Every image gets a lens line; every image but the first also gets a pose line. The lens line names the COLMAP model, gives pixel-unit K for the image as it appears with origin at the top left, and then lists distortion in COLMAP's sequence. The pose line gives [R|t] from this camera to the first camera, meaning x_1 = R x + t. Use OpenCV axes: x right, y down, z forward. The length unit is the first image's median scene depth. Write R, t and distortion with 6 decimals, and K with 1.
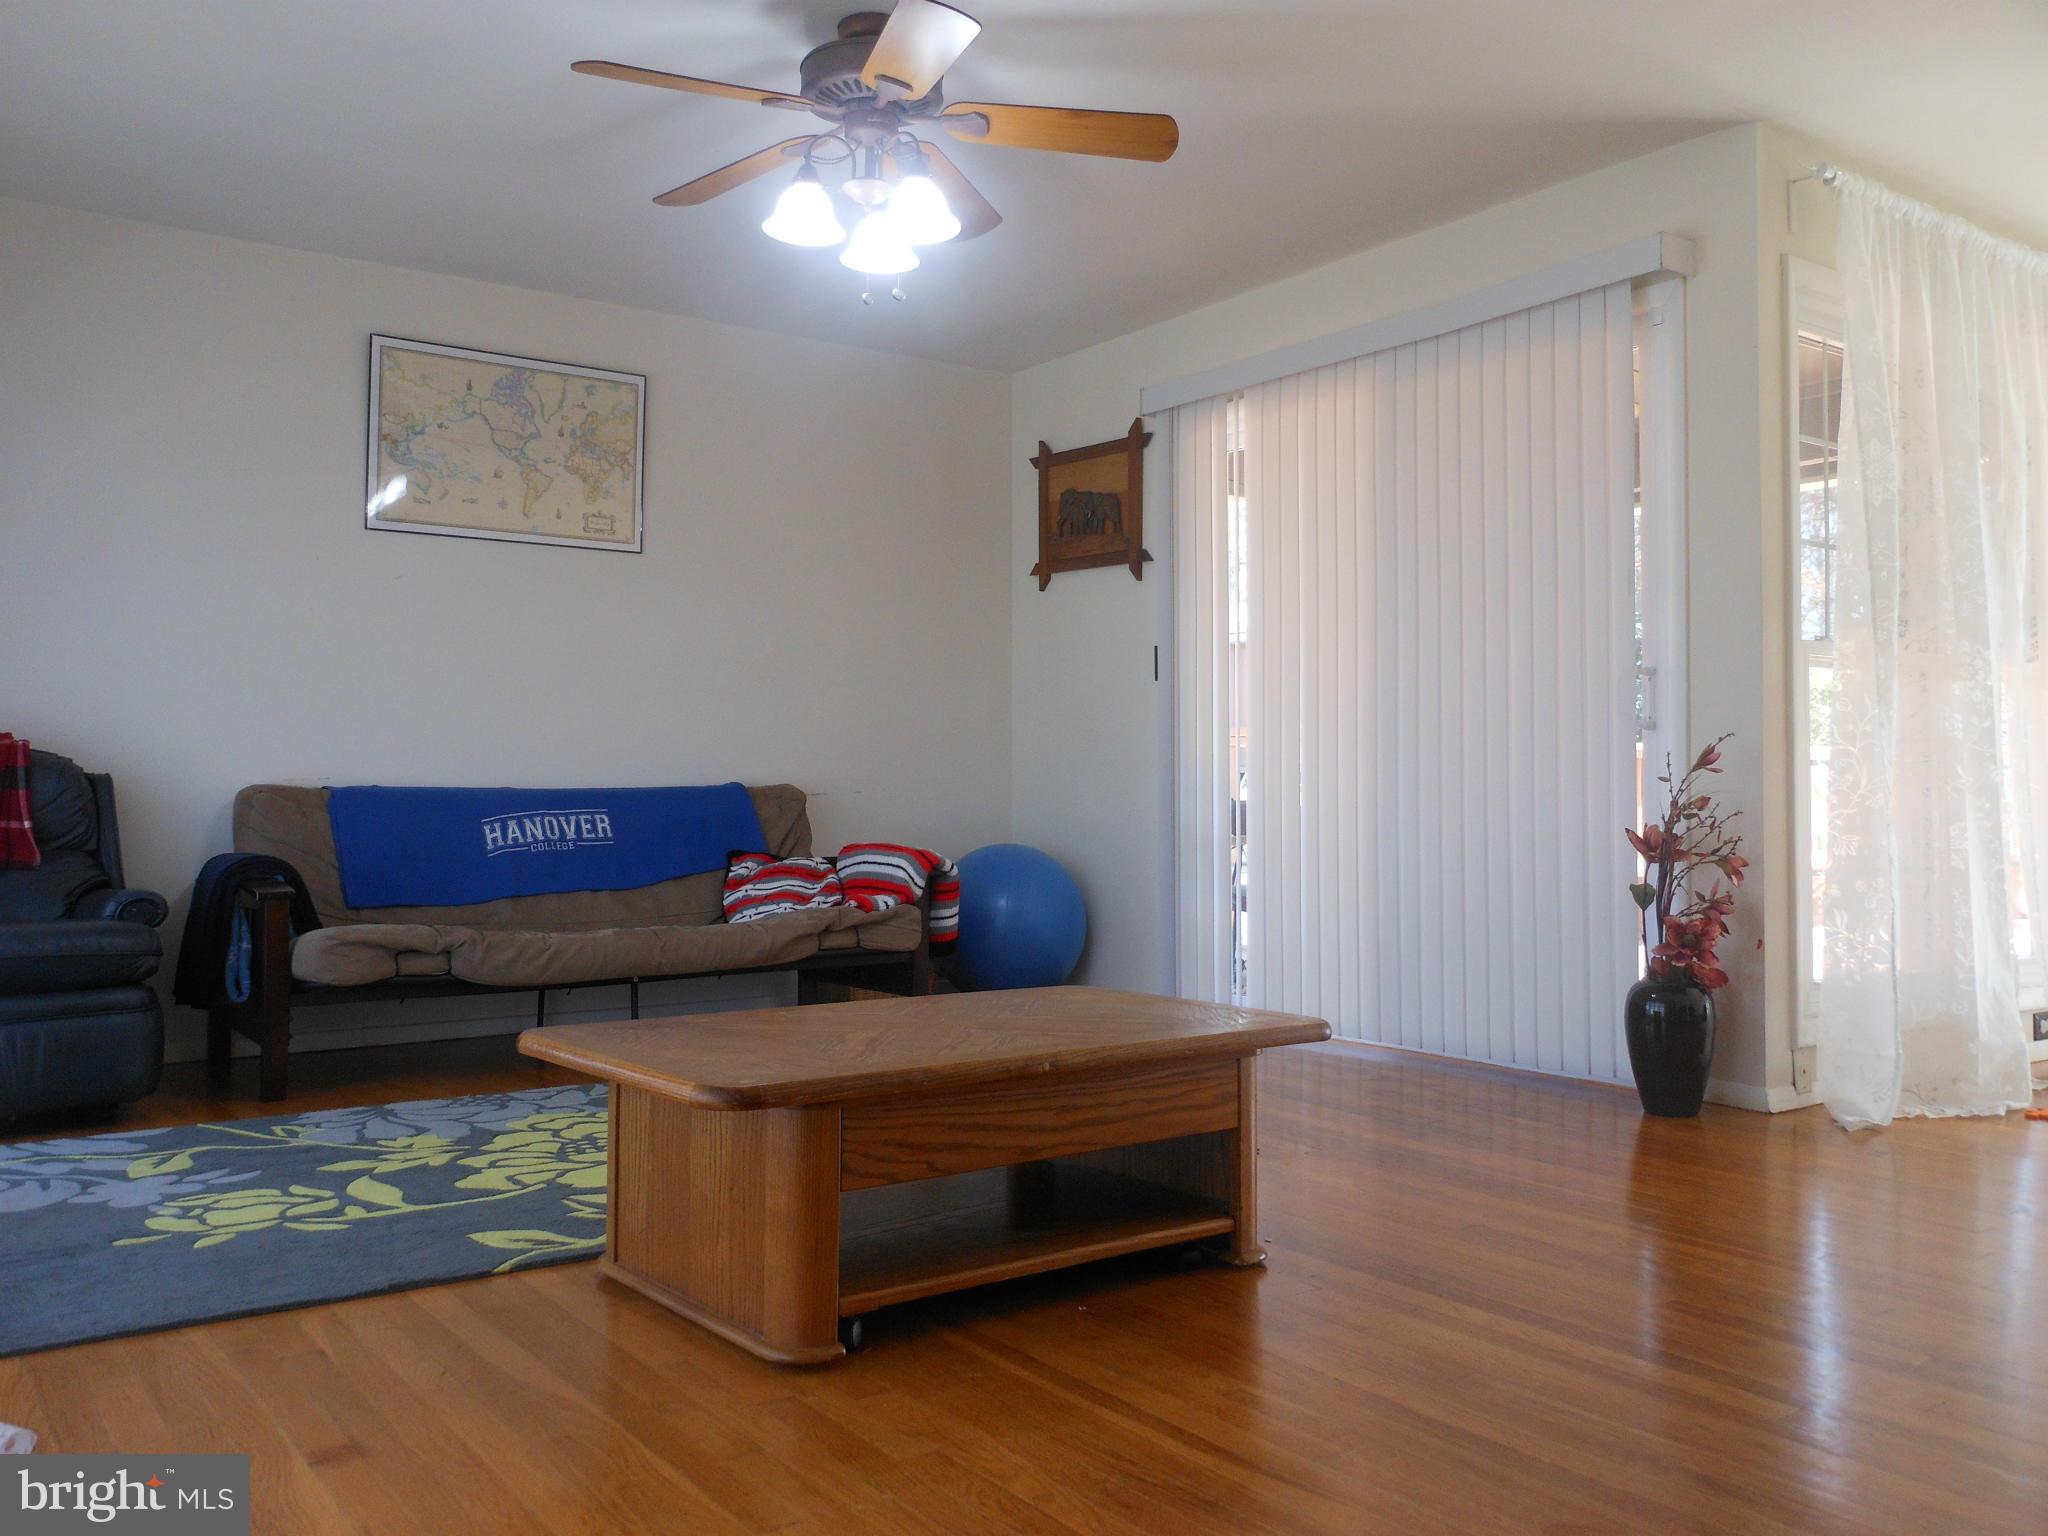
lens RADIAL K [[1664.4, 0, 989.2], [0, 1664.4, 726.7], [0, 0, 1]] dist [-0.003792, 0.021973]
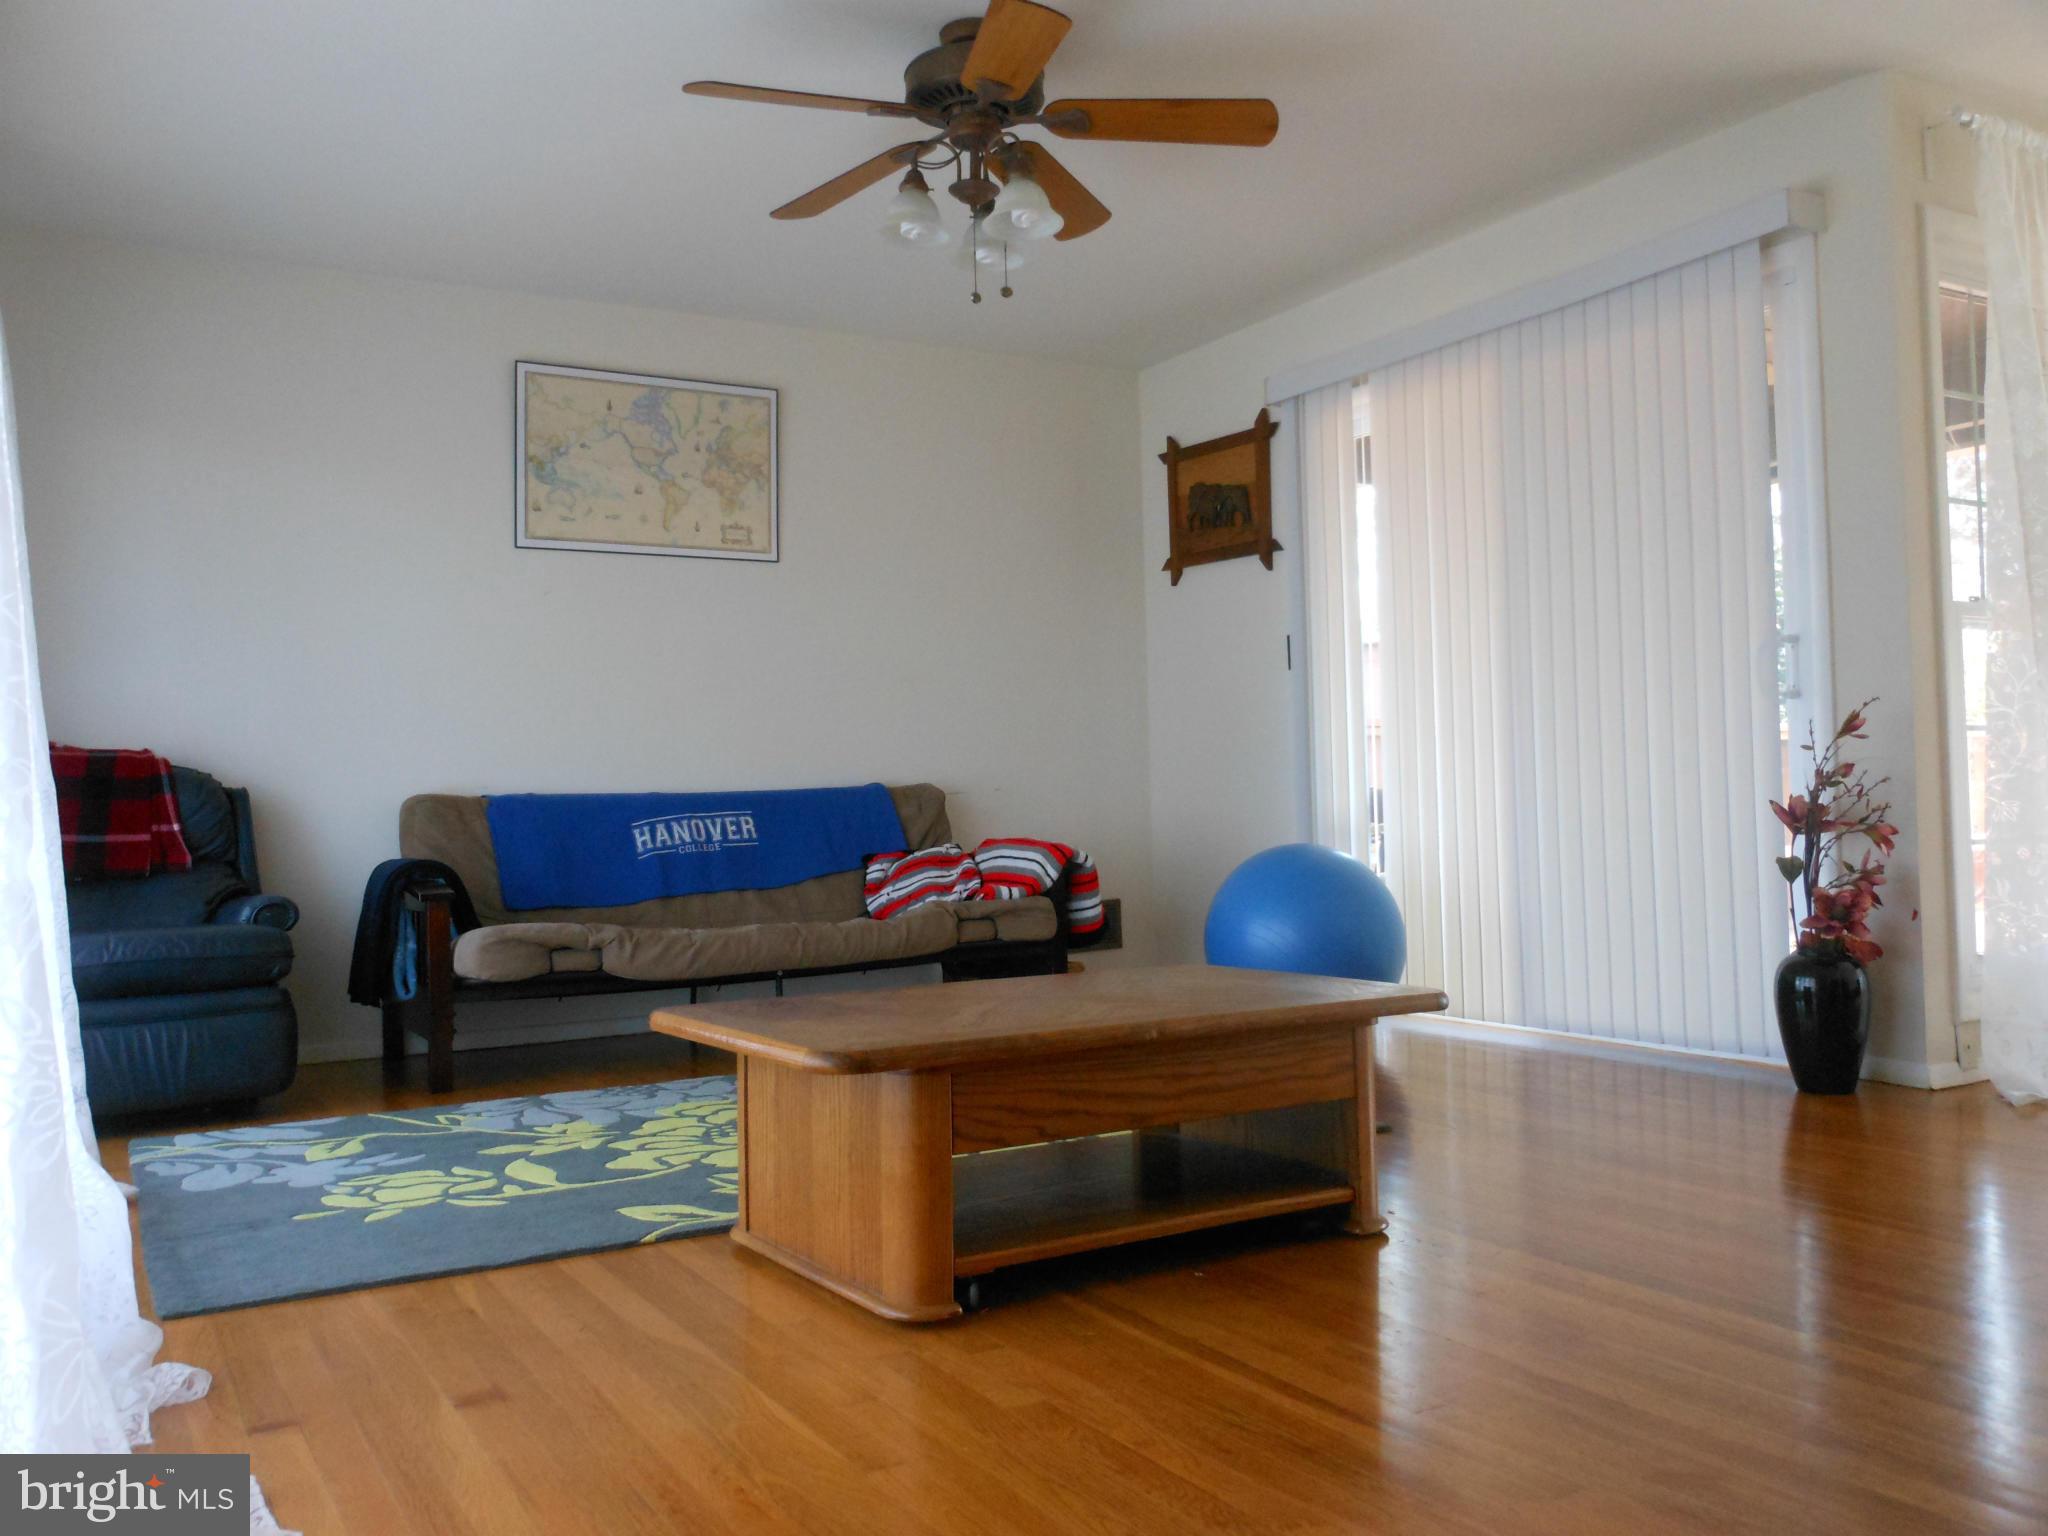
lens RADIAL K [[1661.3, 0, 991.4], [0, 1661.3, 728.7], [0, 0, 1]] dist [-0.005692, 0.015883]
pose [[0.995268, -0.029216, -0.092672, 0.019836], [0.028824, 0.999569, -0.005564, 0.011537], [0.092794, 0.002867, 0.995681, -0.011520]]
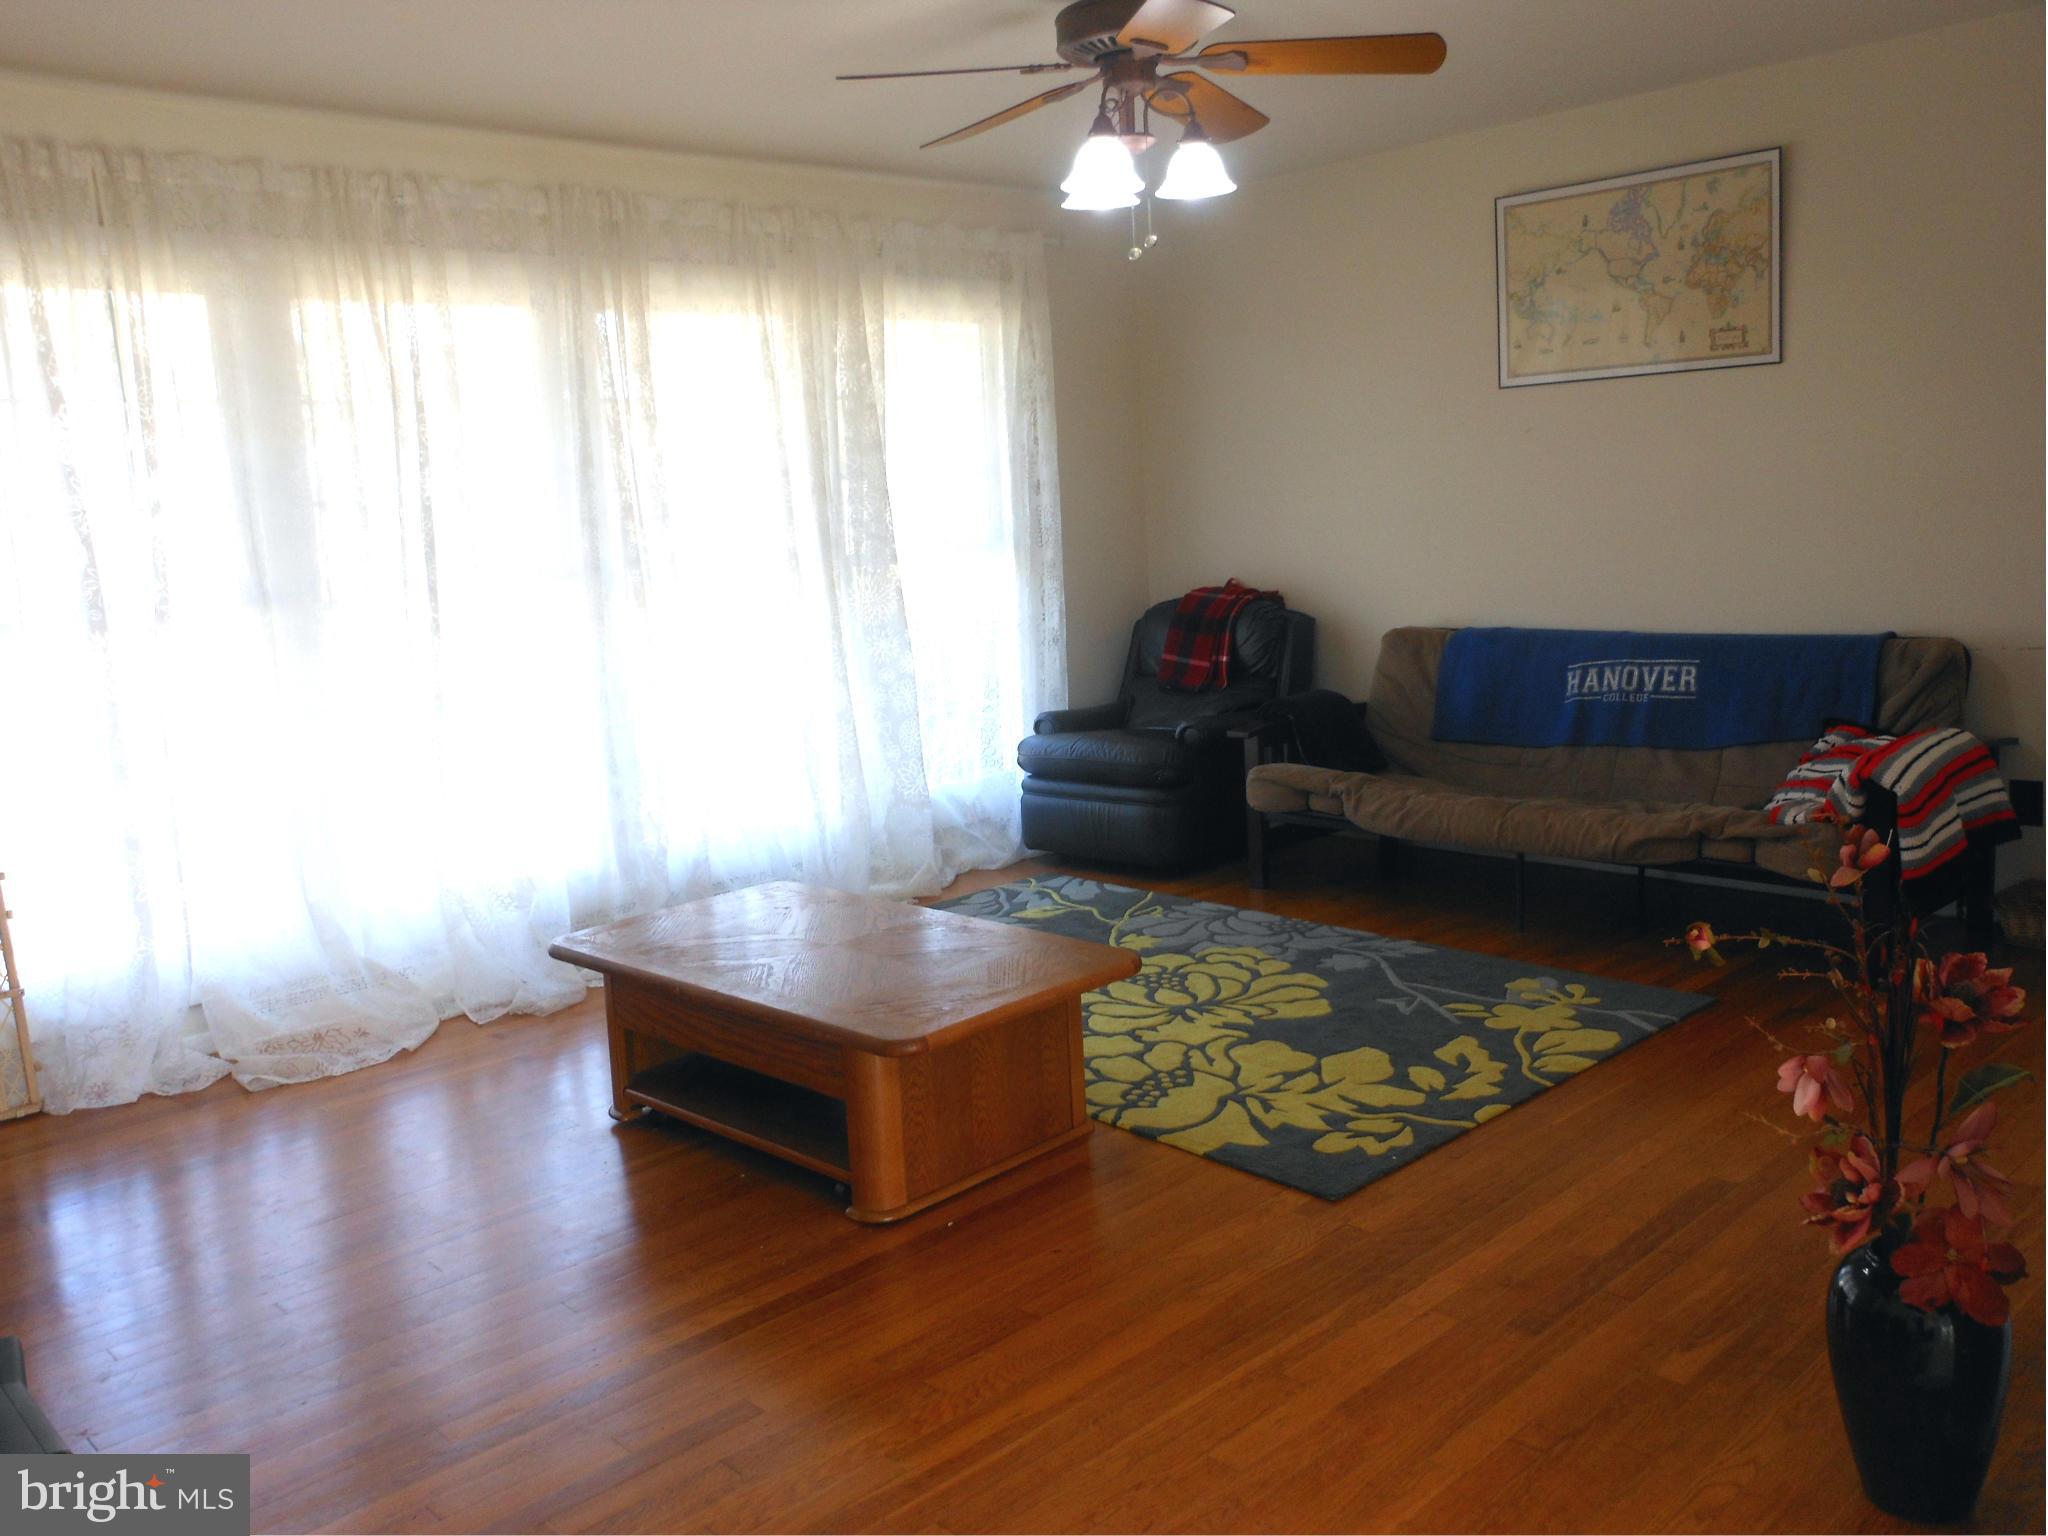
lens RADIAL K [[1661.3, 0, 991.4], [0, 1661.3, 728.7], [0, 0, 1]] dist [-0.005692, 0.015883]
pose [[0.151780, 0.130413, -0.979773, 0.835372], [0.094683, 0.984781, 0.145747, -0.114409], [0.983869, -0.114889, 0.137122, 0.644503]]
